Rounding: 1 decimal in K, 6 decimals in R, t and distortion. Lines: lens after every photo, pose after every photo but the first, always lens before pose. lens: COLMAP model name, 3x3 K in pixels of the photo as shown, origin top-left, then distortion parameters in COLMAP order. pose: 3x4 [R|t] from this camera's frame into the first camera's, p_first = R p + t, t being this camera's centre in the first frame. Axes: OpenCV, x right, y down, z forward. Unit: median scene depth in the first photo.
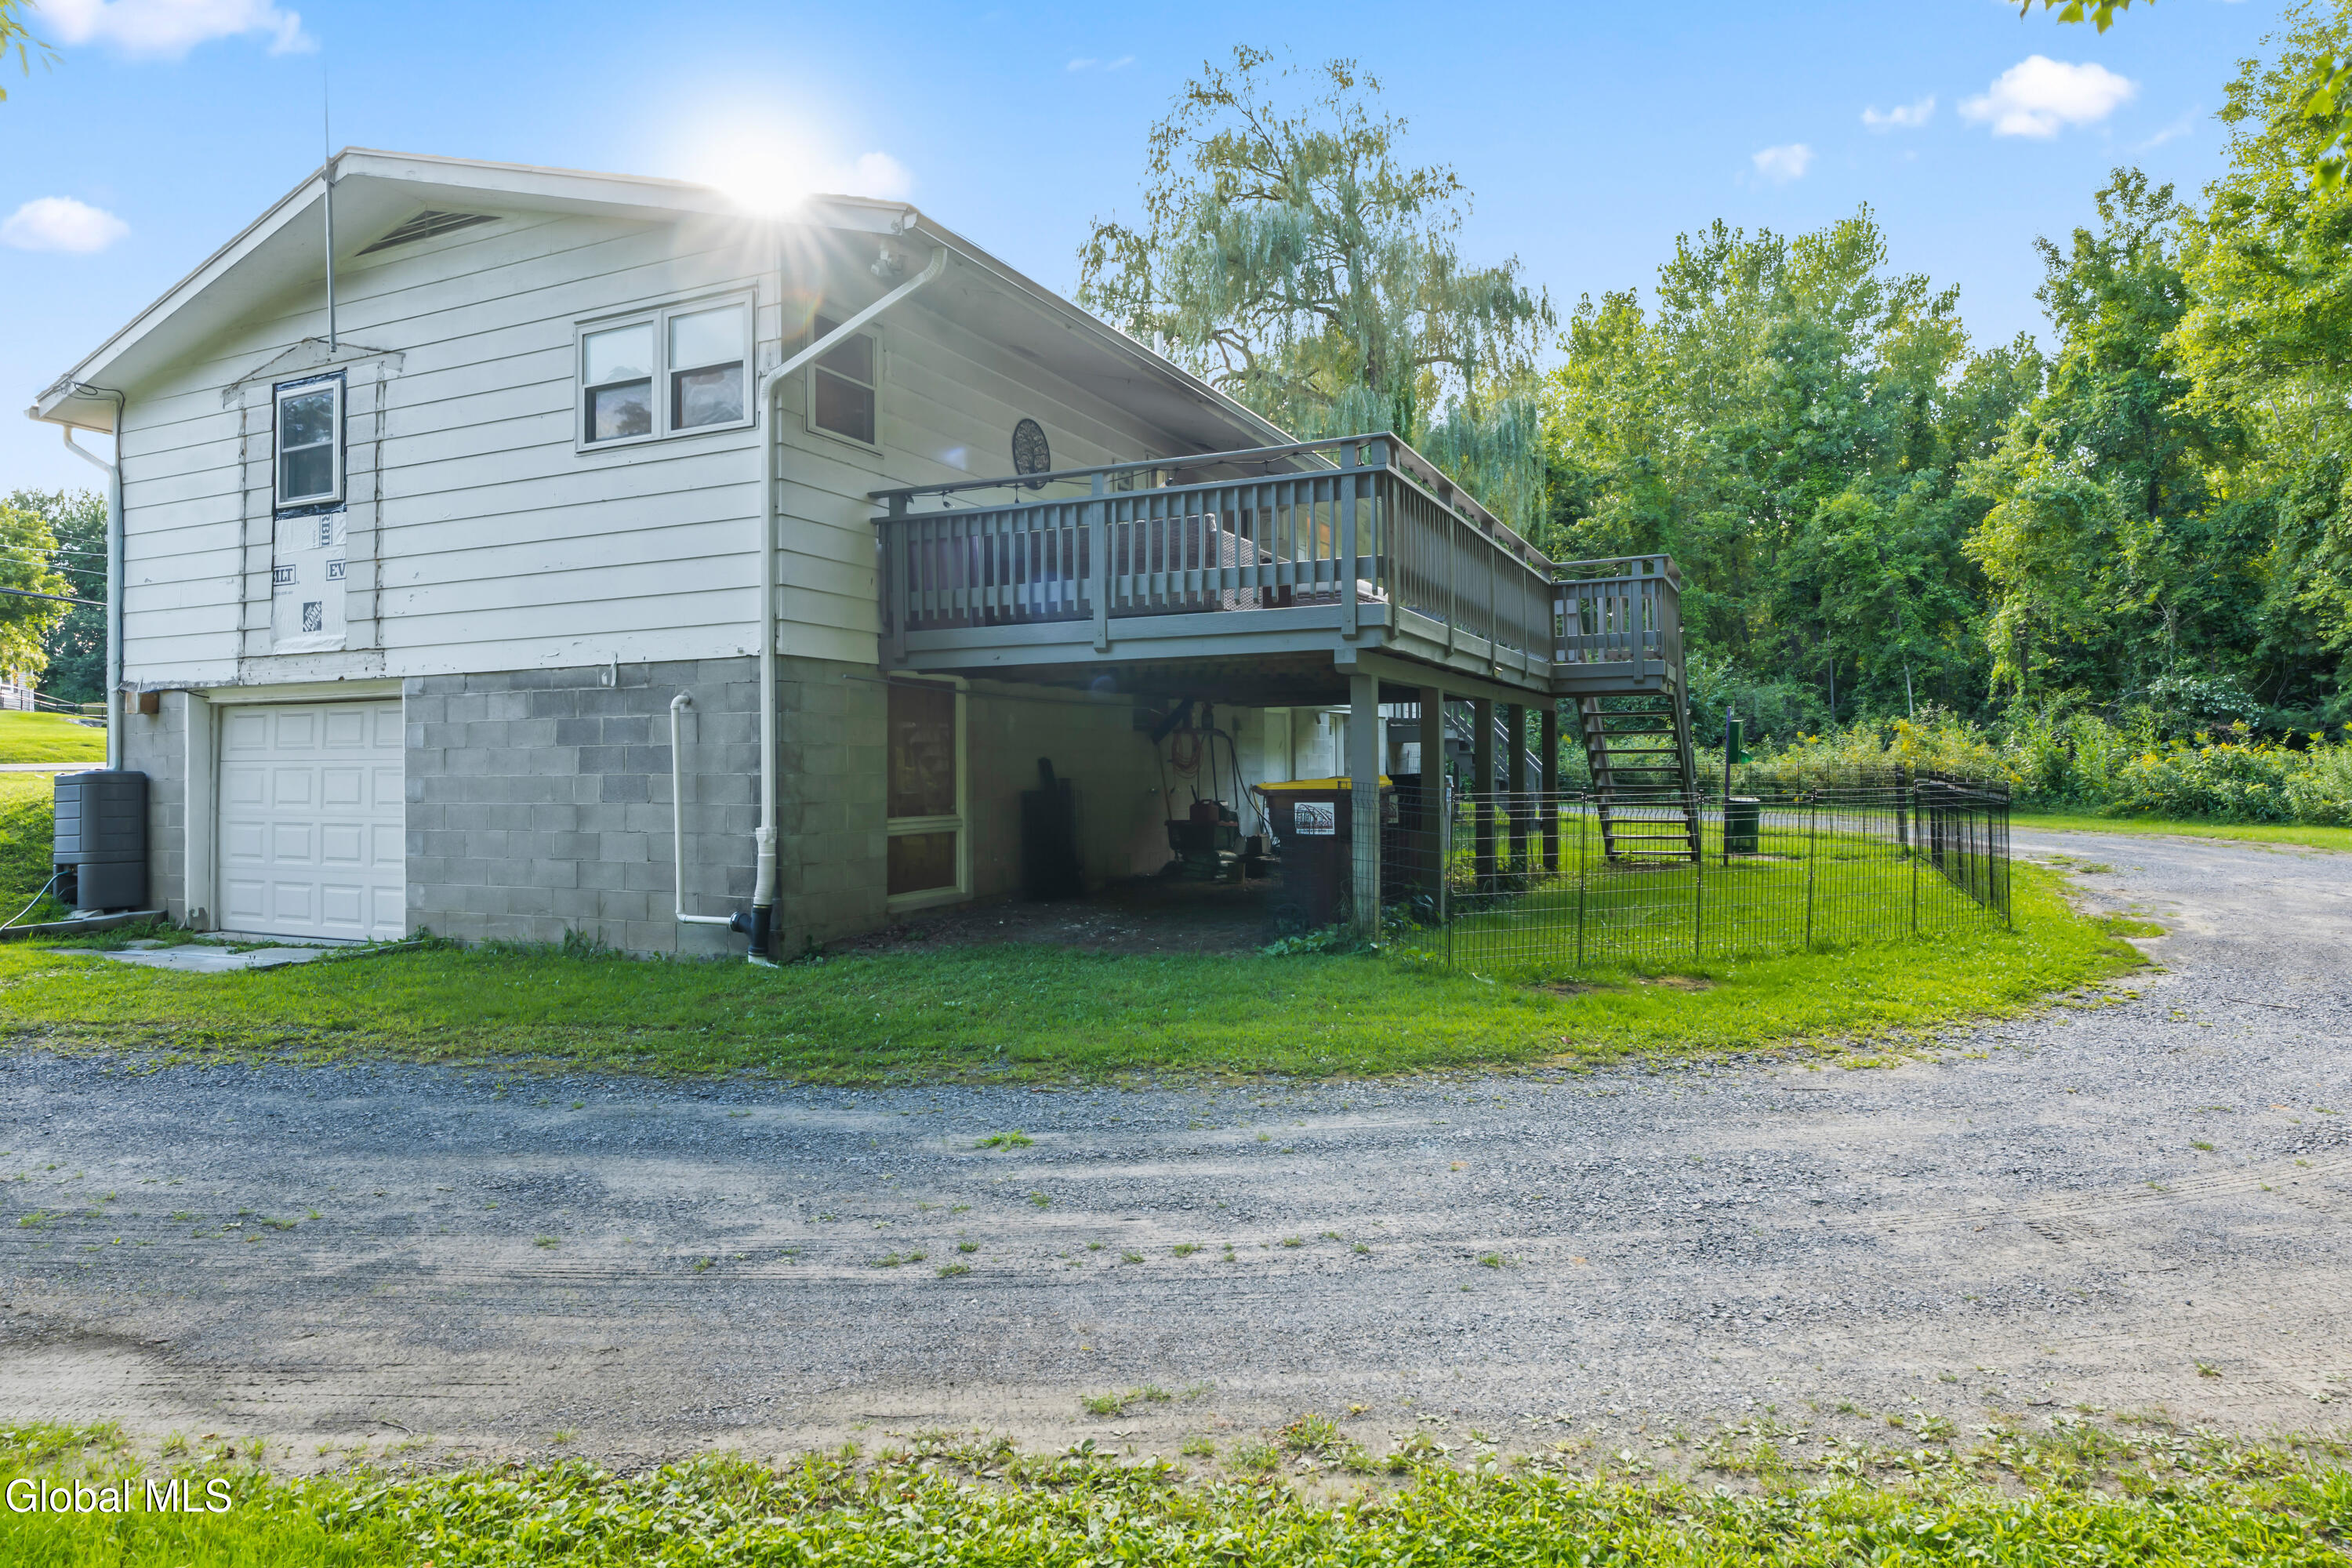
lens RADIAL K [[1372.1, 0, 1173.8], [0, 1372.1, 761.6], [0, 0, 1]] dist [-0.004835, 0.004245]
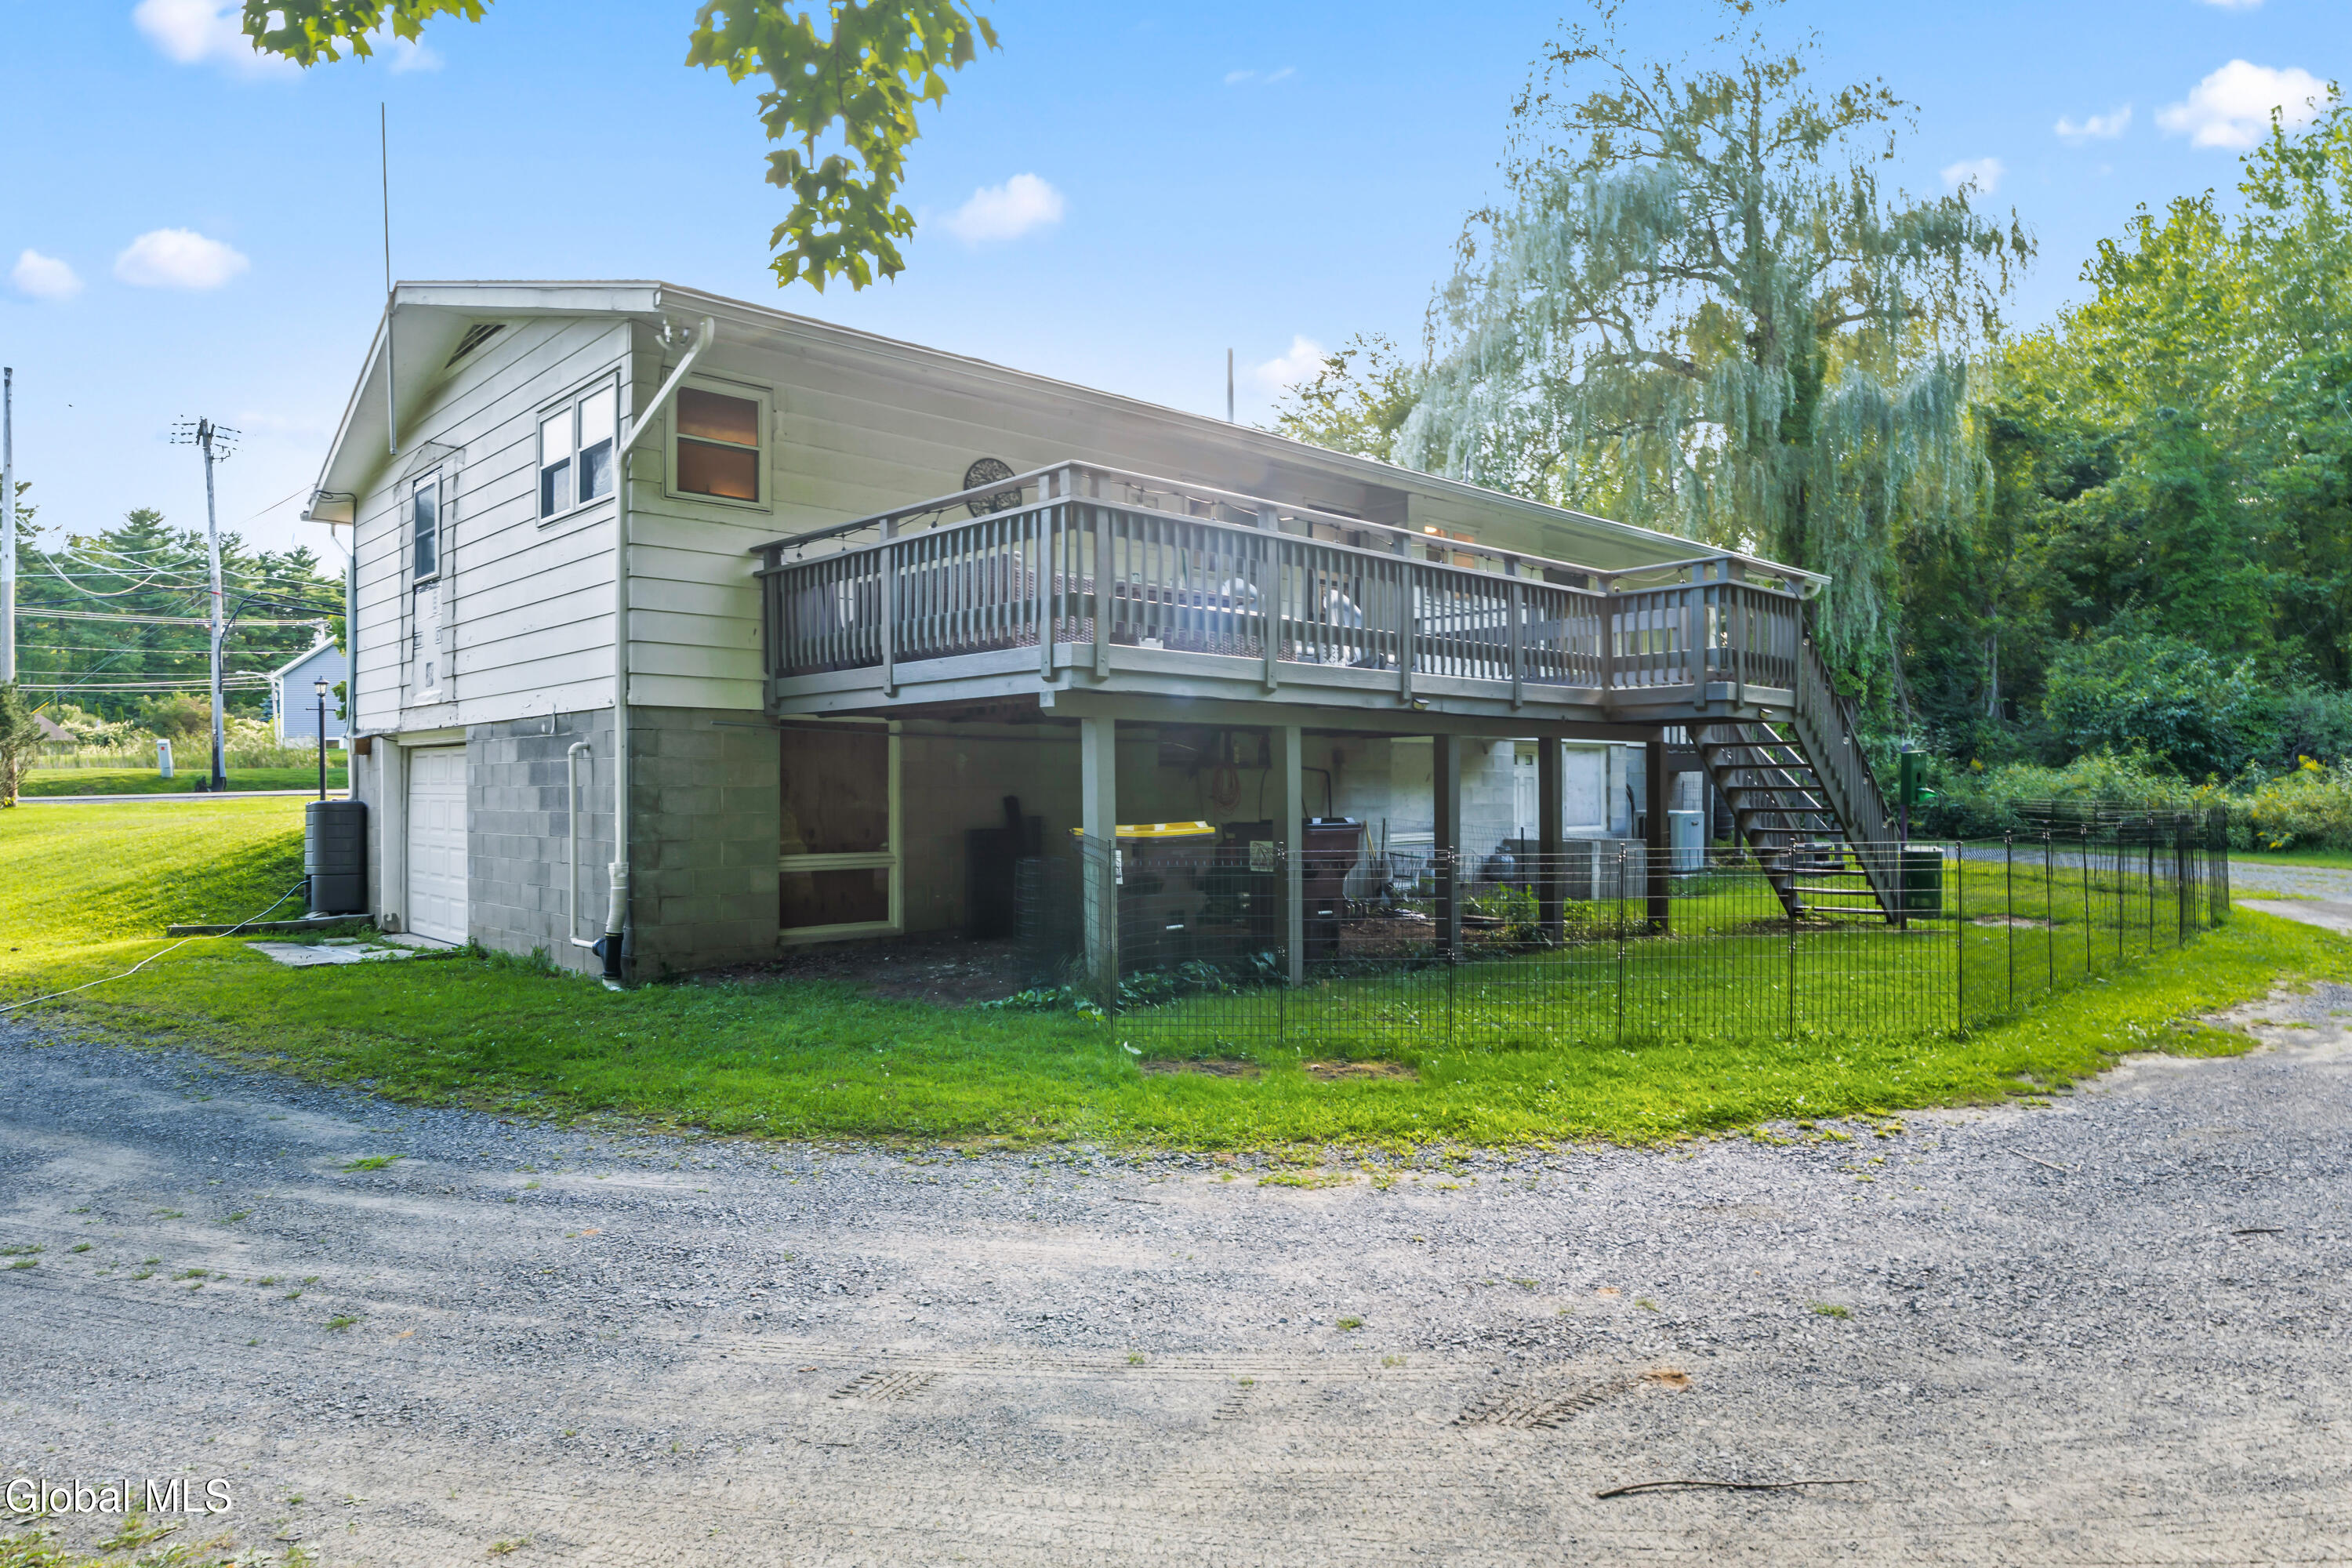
lens RADIAL K [[1415.0, 0, 1176.7], [0, 1415.0, 806.5], [0, 0, 1]] dist [-0.005334, 0.005541]
pose [[0.930419, 0.010639, -0.366342, 0.485619], [-0.003778, 0.999804, 0.019442, -0.018918], [0.366477, -0.016705, 0.930277, 0.100575]]
